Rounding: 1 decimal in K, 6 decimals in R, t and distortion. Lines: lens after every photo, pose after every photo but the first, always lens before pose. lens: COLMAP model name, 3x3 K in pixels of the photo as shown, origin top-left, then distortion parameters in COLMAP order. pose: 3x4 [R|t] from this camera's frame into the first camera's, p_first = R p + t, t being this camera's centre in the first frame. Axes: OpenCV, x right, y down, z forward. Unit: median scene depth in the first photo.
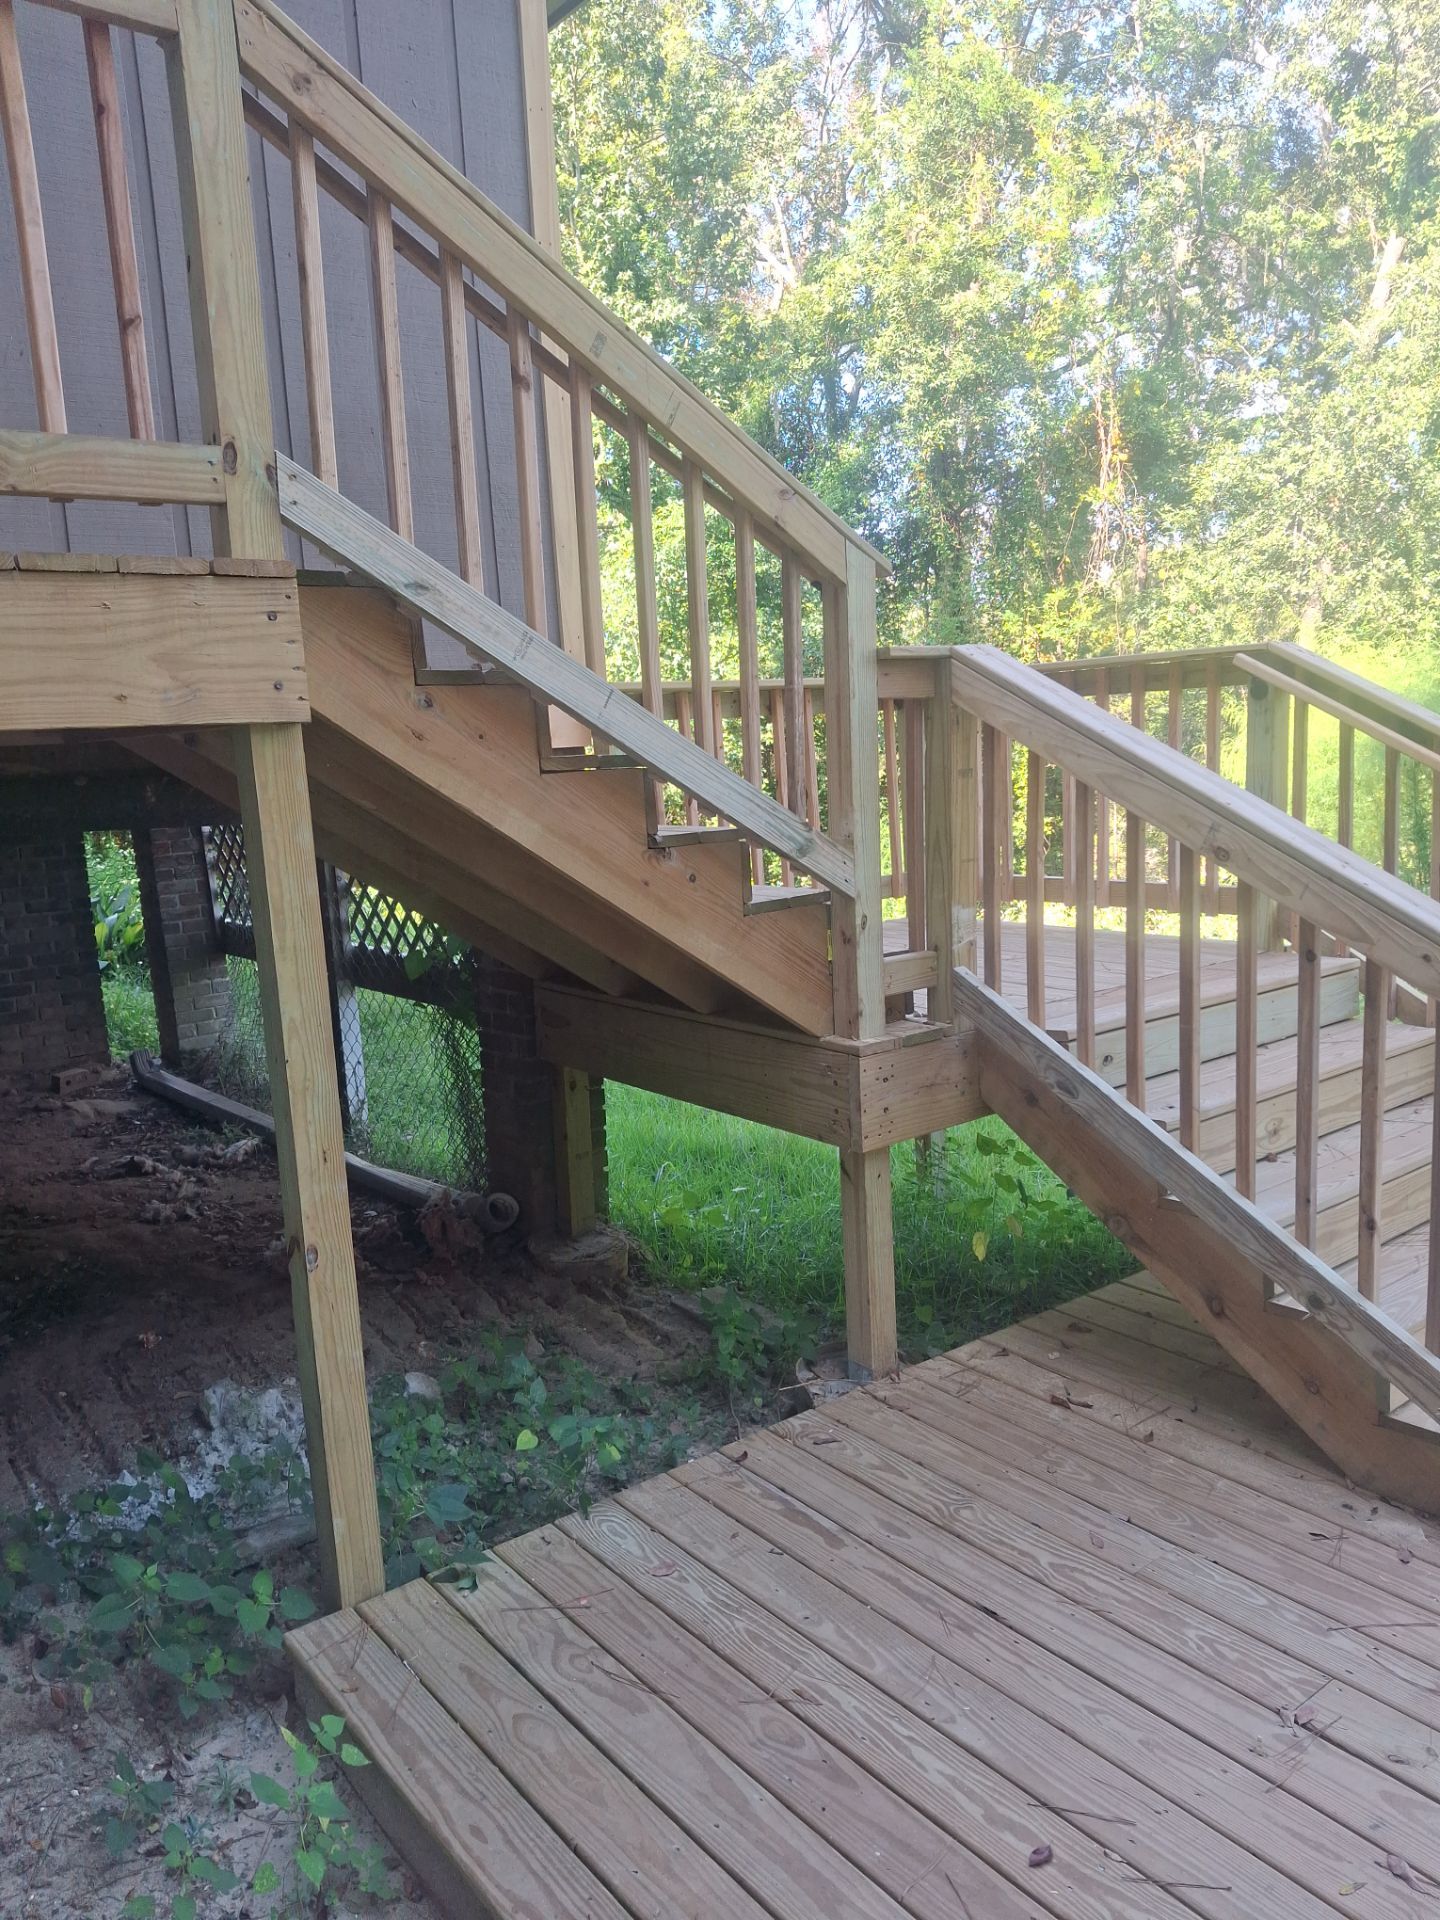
lens RADIAL K [[1479.0, 0, 720.0], [0, 1479.0, 960.0], [0, 0, 1]] dist [0.014264, -0.002915]
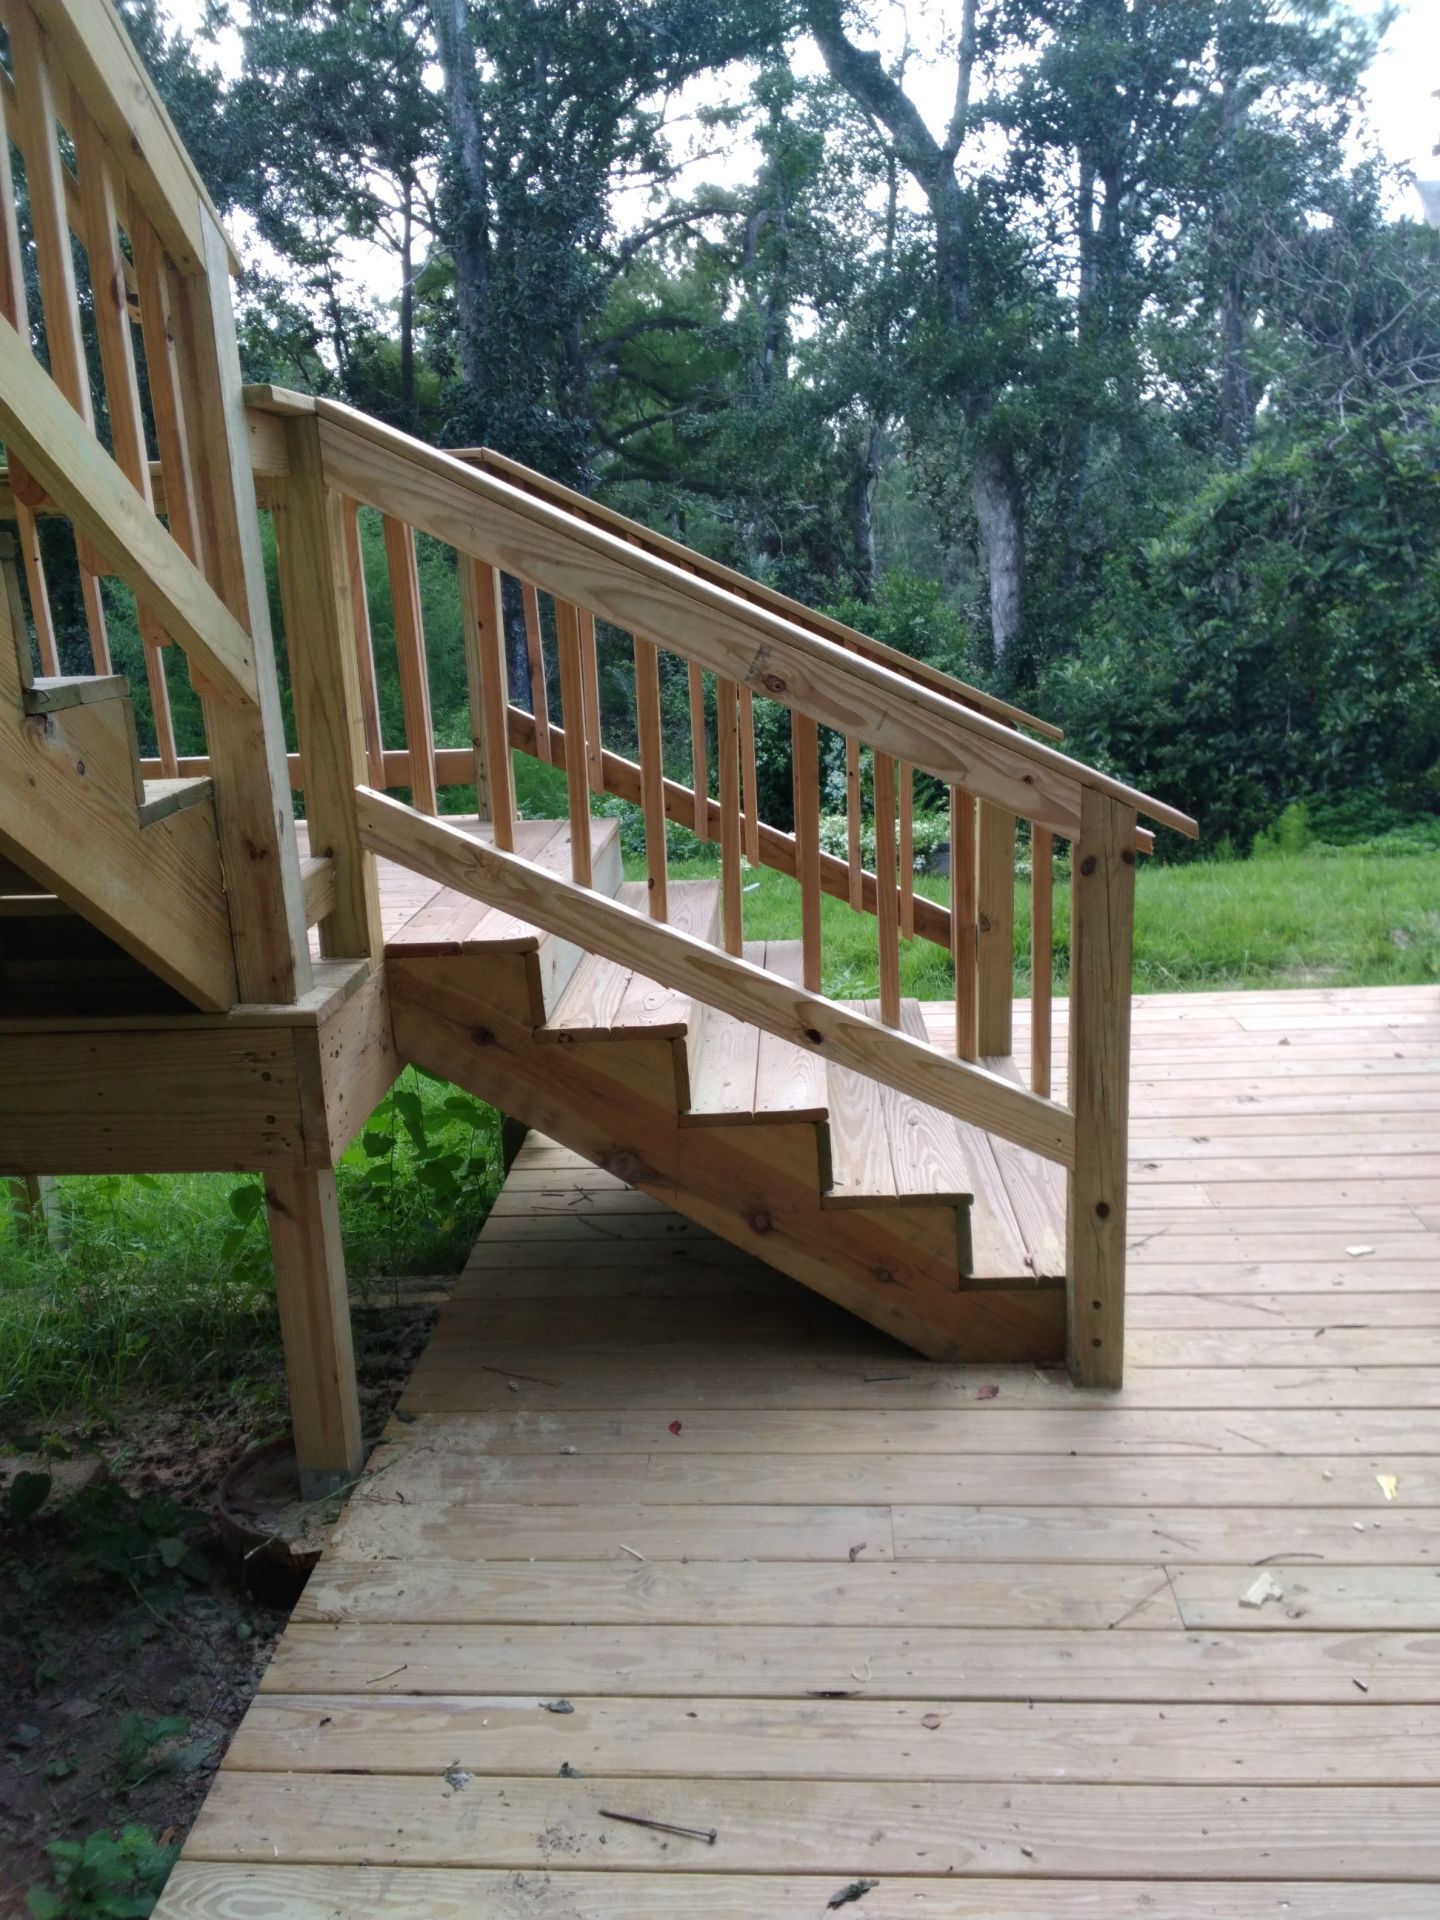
lens RADIAL K [[1479.0, 0, 720.0], [0, 1479.0, 960.0], [0, 0, 1]] dist [0.014264, -0.002915]
pose [[0.654726, -0.172153, 0.736001, -0.290221], [0.126182, 0.984948, 0.118134, -0.020076], [-0.745259, 0.015525, 0.666594, 0.455335]]
